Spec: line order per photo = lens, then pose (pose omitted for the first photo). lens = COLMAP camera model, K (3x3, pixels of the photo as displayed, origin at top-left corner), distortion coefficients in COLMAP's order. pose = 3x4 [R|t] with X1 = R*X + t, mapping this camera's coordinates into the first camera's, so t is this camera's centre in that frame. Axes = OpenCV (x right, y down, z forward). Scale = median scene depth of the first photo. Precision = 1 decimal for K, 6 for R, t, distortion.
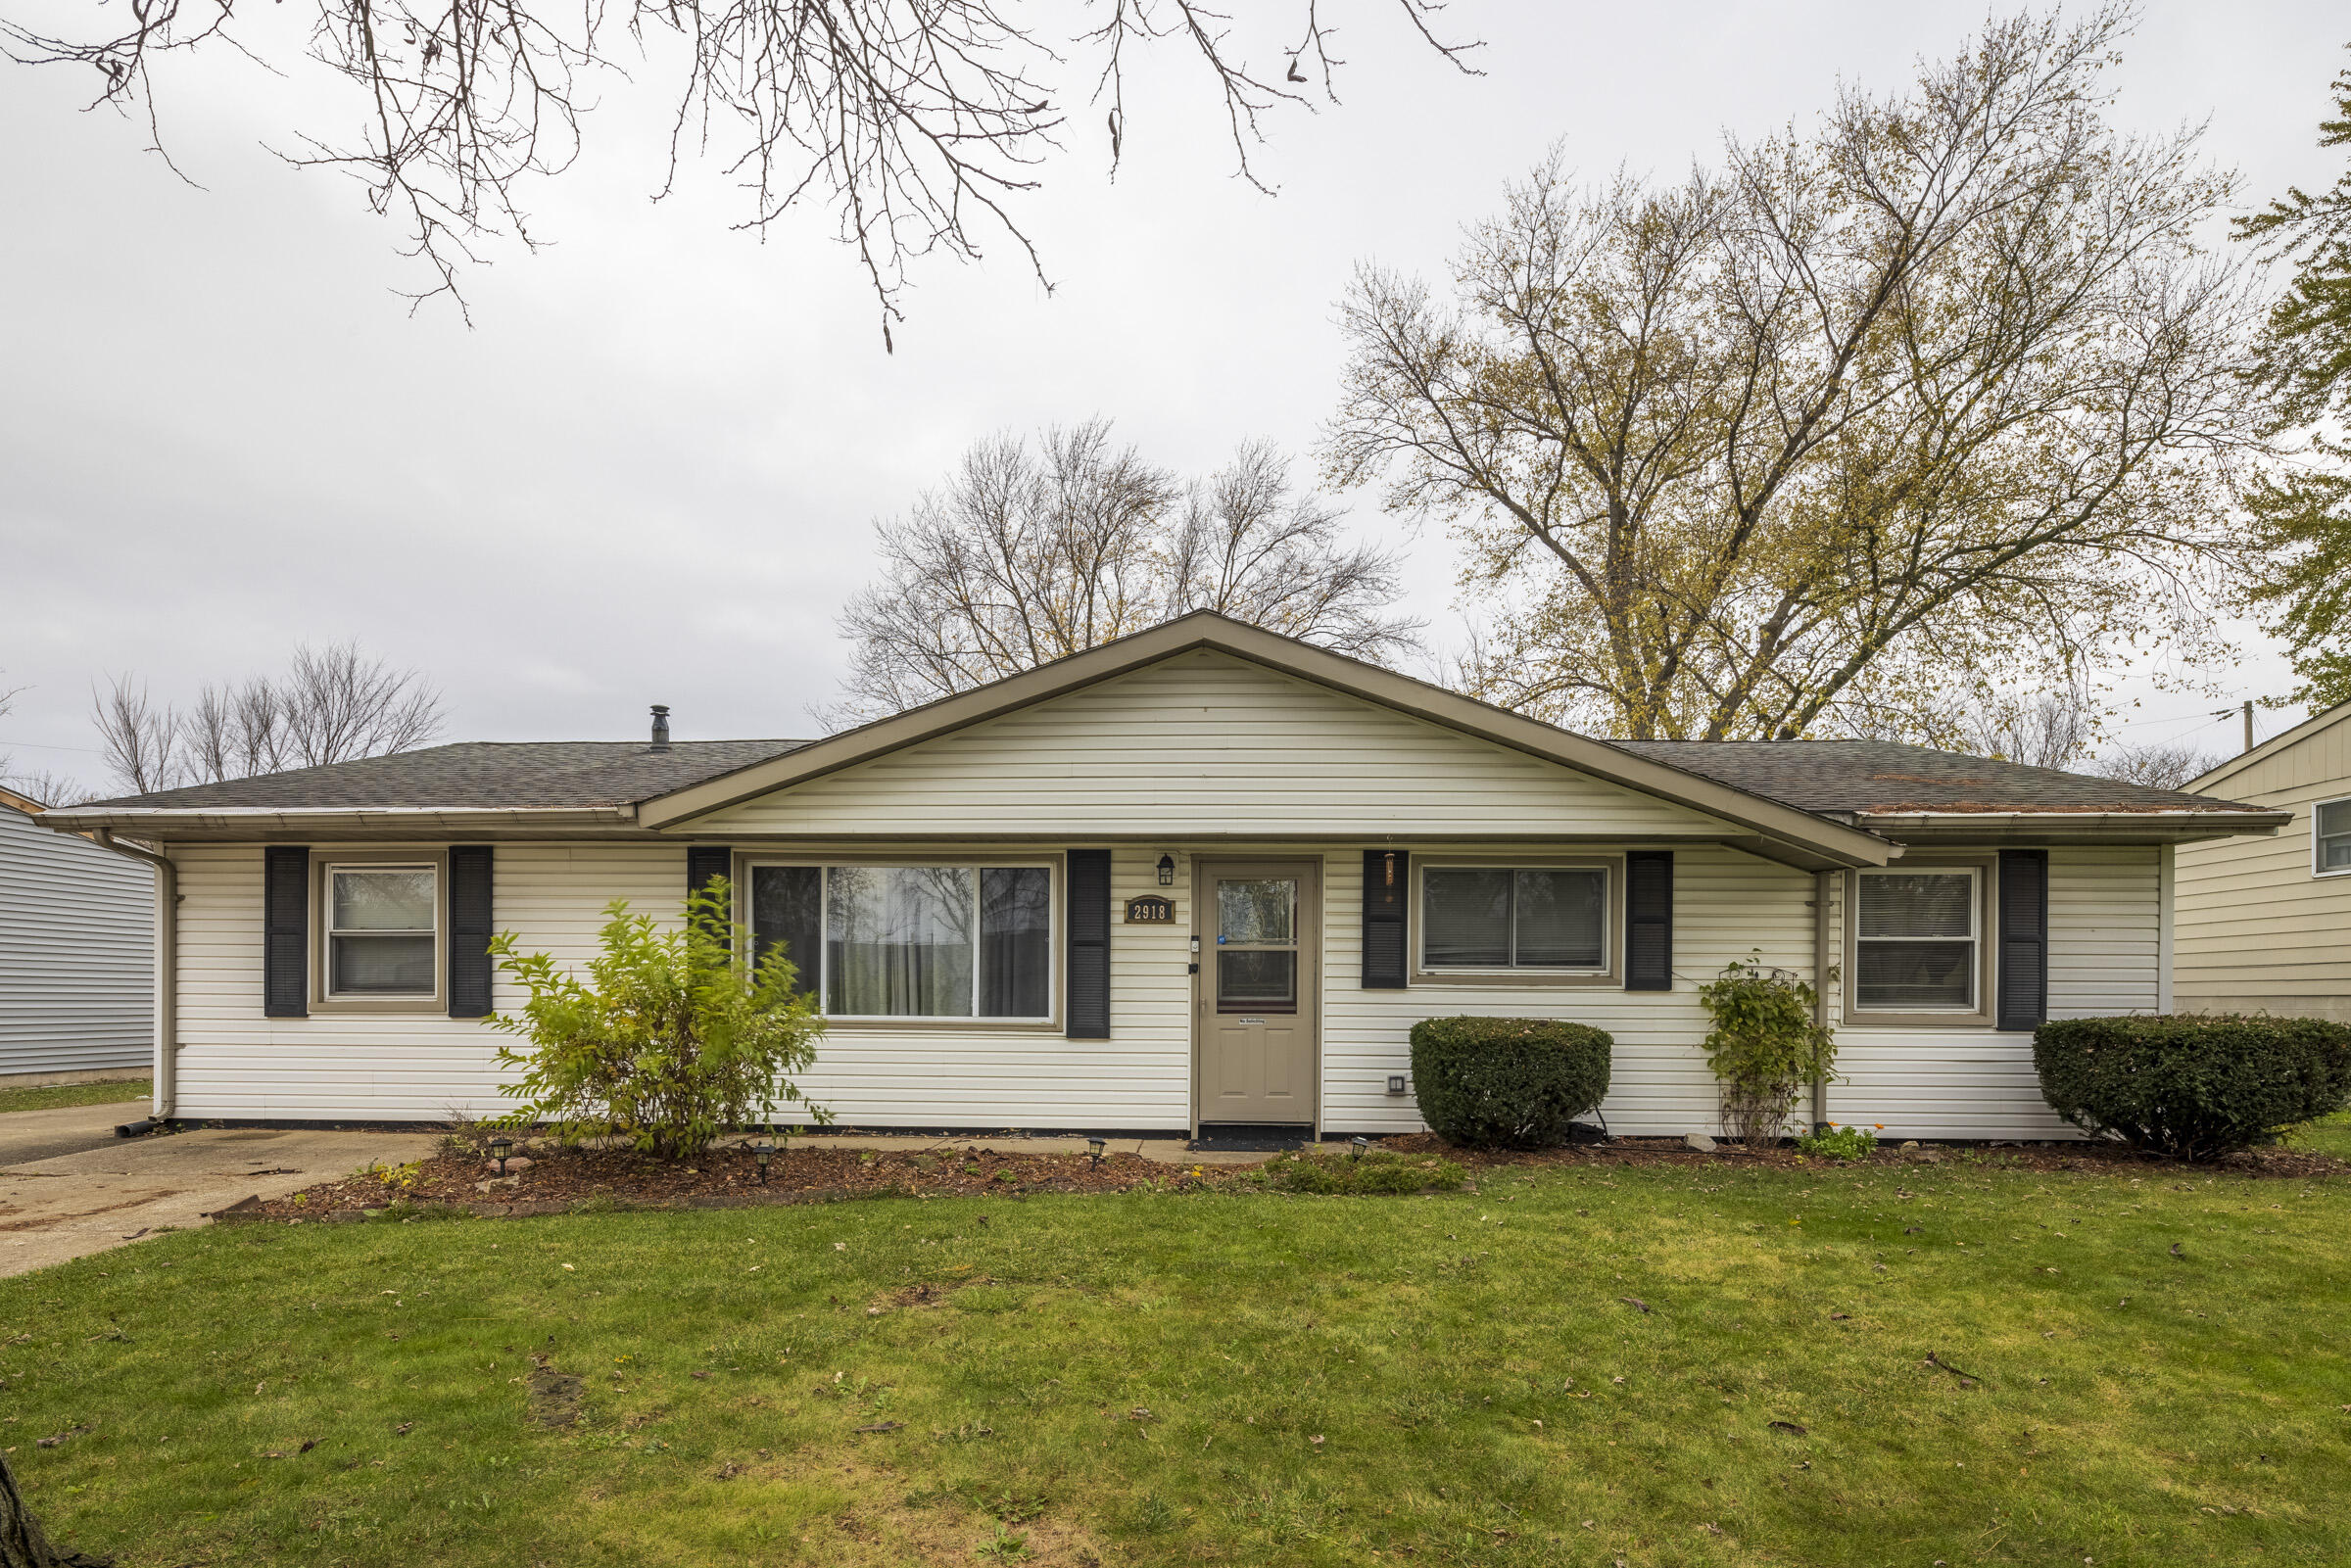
lens RADIAL K [[1134.1, 0, 1158.5], [0, 1134.1, 1009.8], [0, 0, 1]] dist [0.002654, -0.002985]
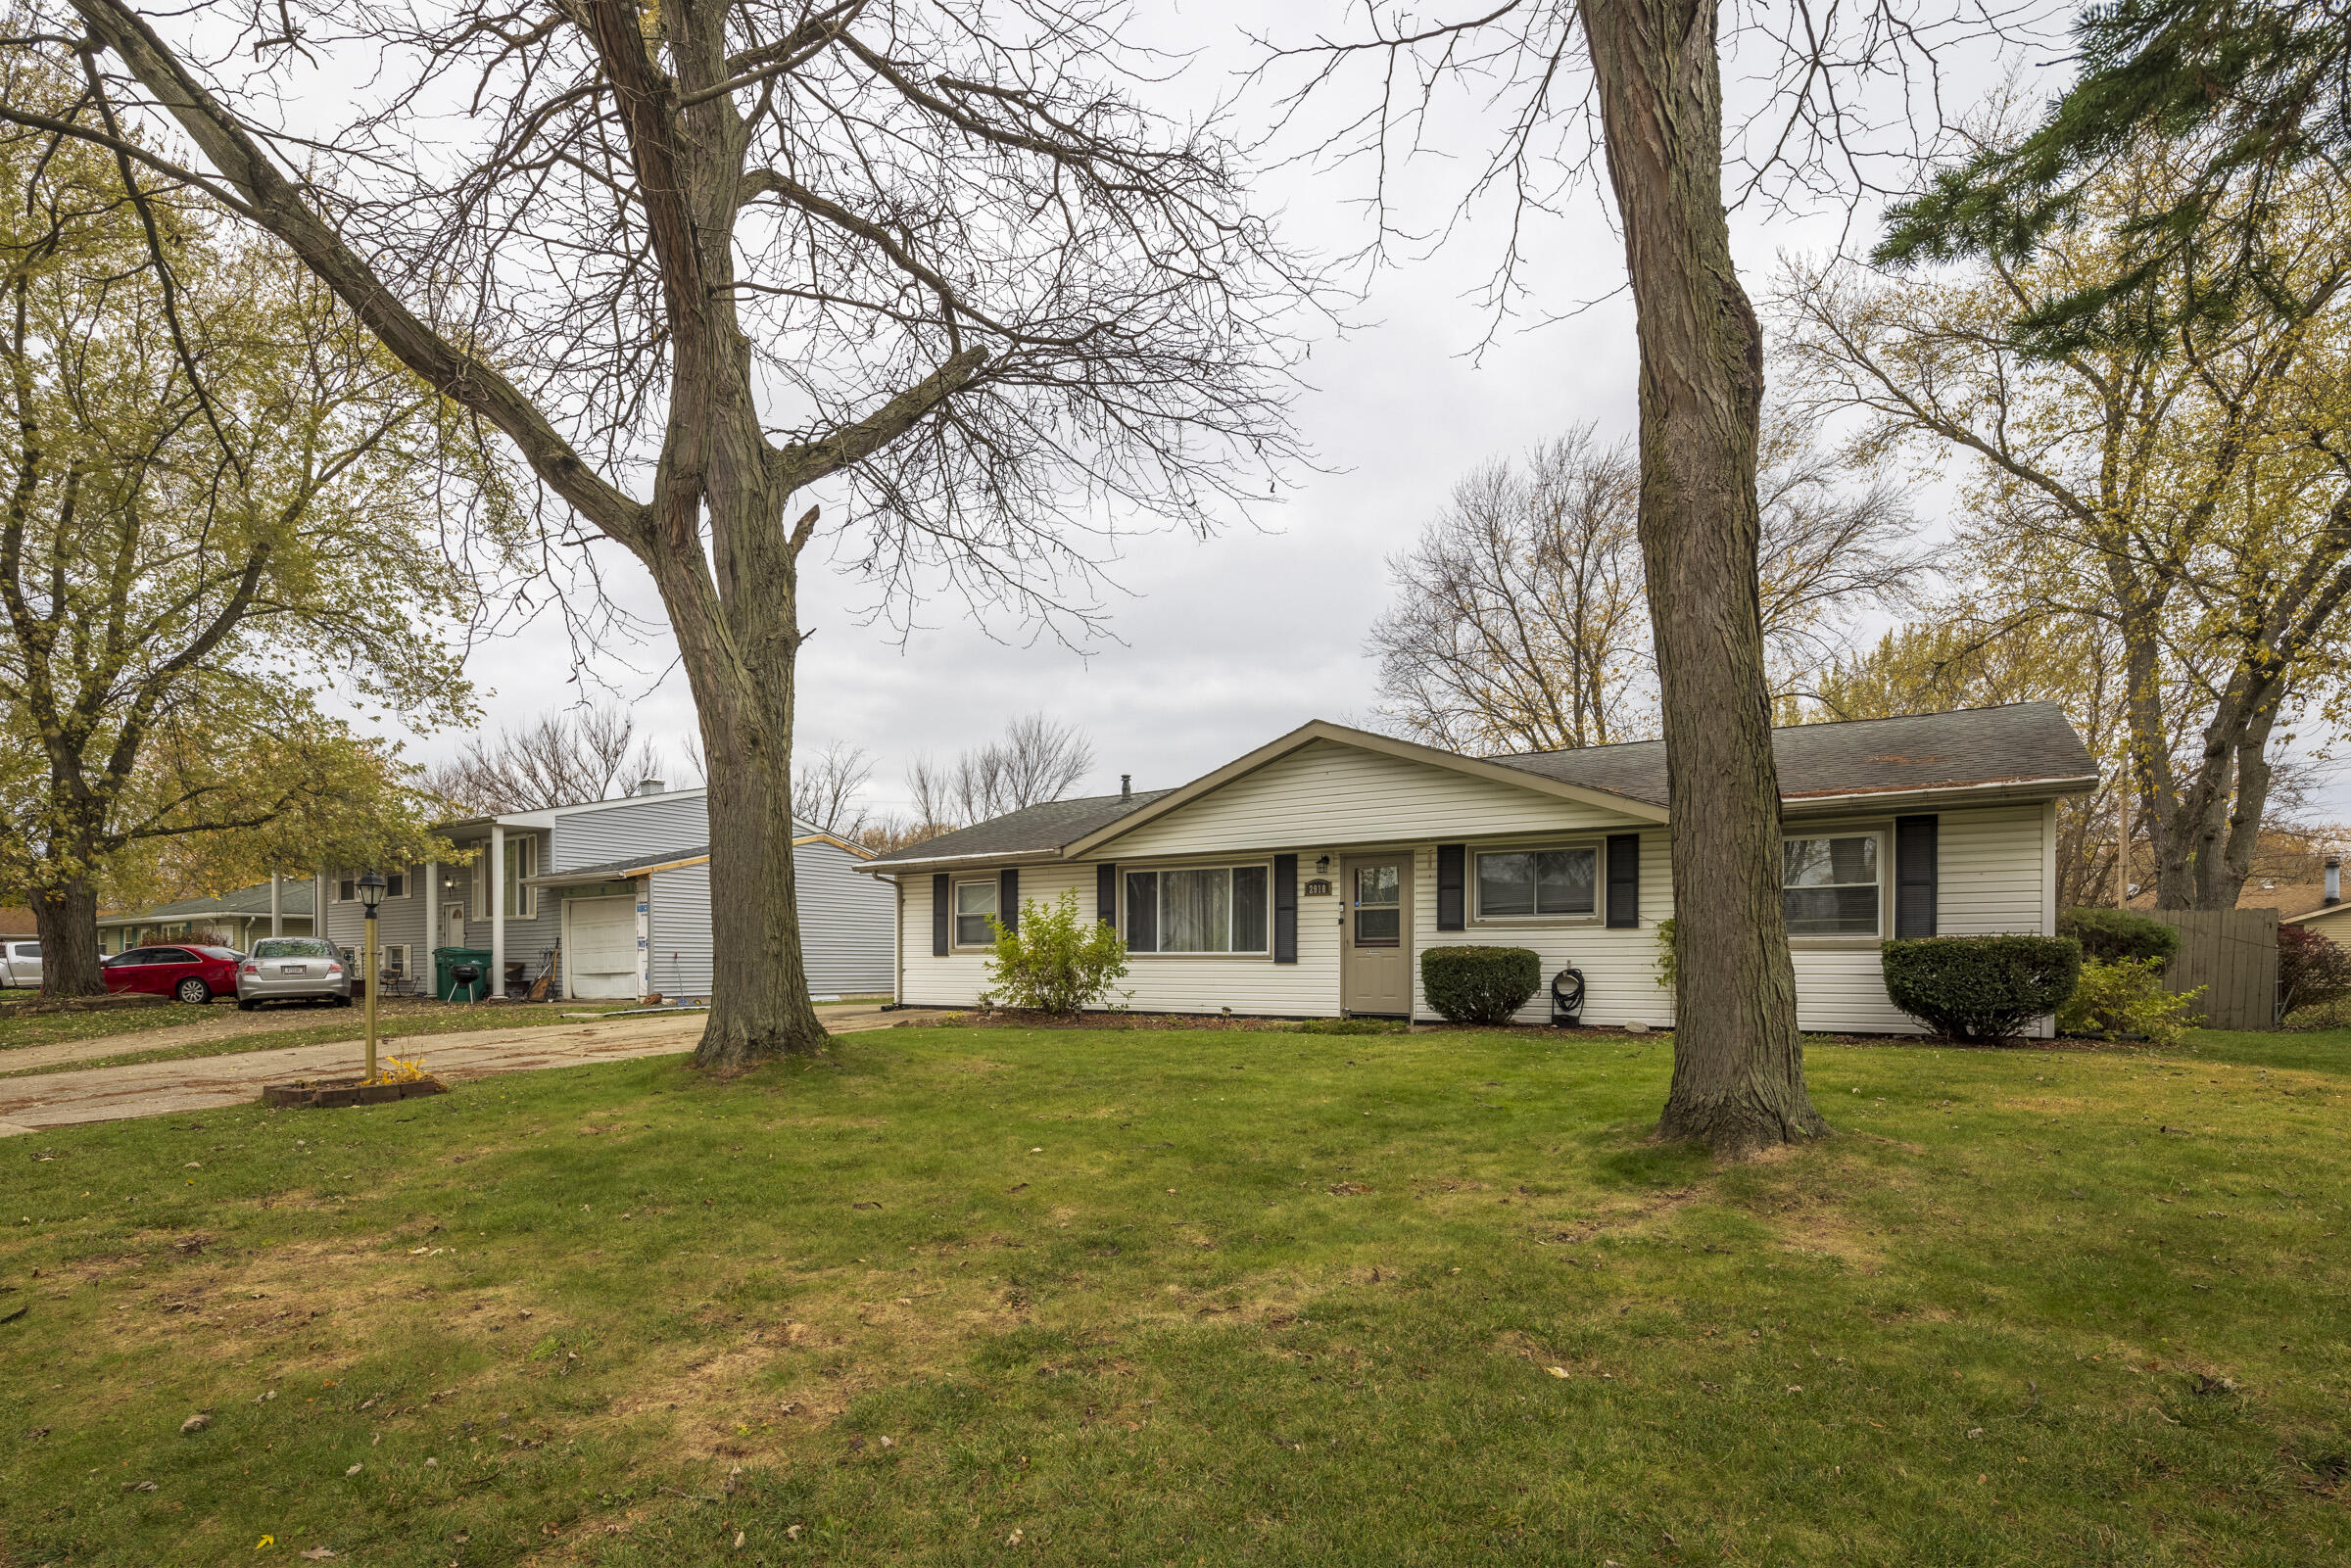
lens RADIAL K [[1134.1, 0, 1152.3], [0, 1134.1, 977.1], [0, 0, 1]] dist [0.002654, -0.002985]
pose [[0.850081, -0.000073, -0.526653, 0.682818], [-0.000391, 1.000000, -0.000770, 0.048482], [0.526653, 0.000860, 0.850080, -0.588034]]
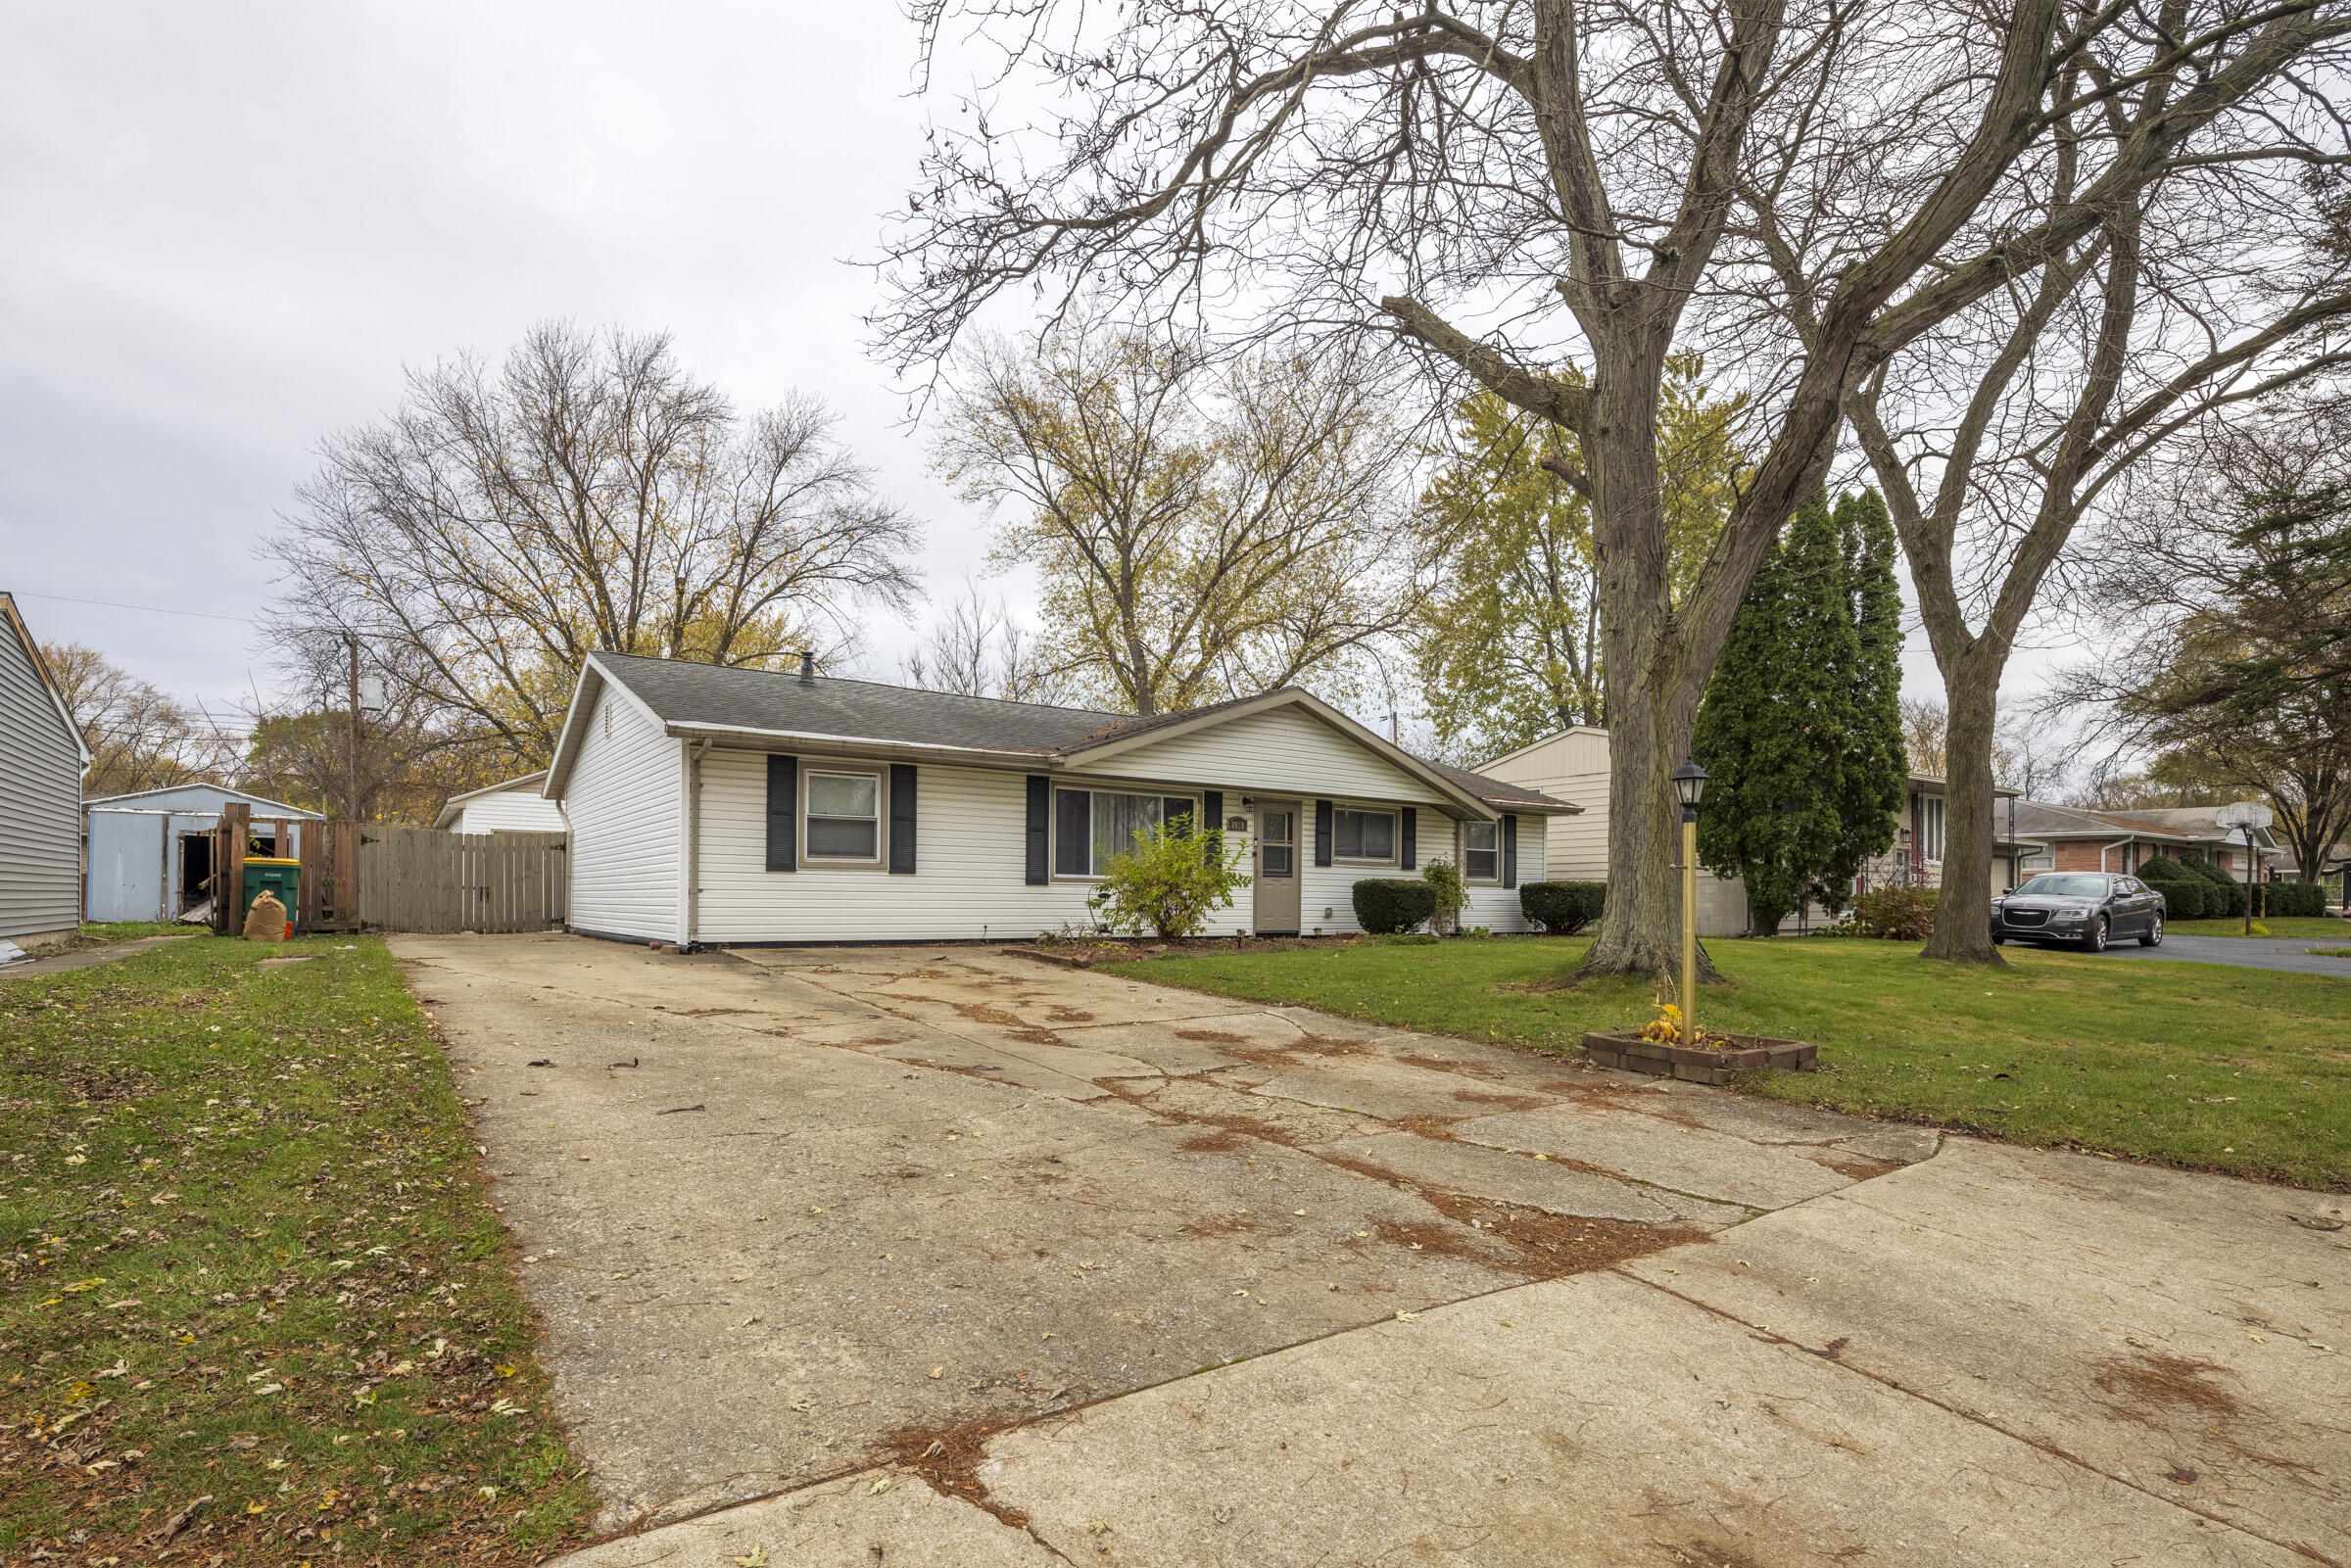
lens RADIAL K [[1134.1, 0, 1156.9], [0, 1134.1, 886.1], [0, 0, 1]] dist [0.002654, -0.002985]
pose [[0.792216, 0.008992, 0.610175, -1.321473], [-0.001298, 0.999914, -0.013051, 0.045442], [-0.610240, 0.009547, 0.792159, -0.475283]]
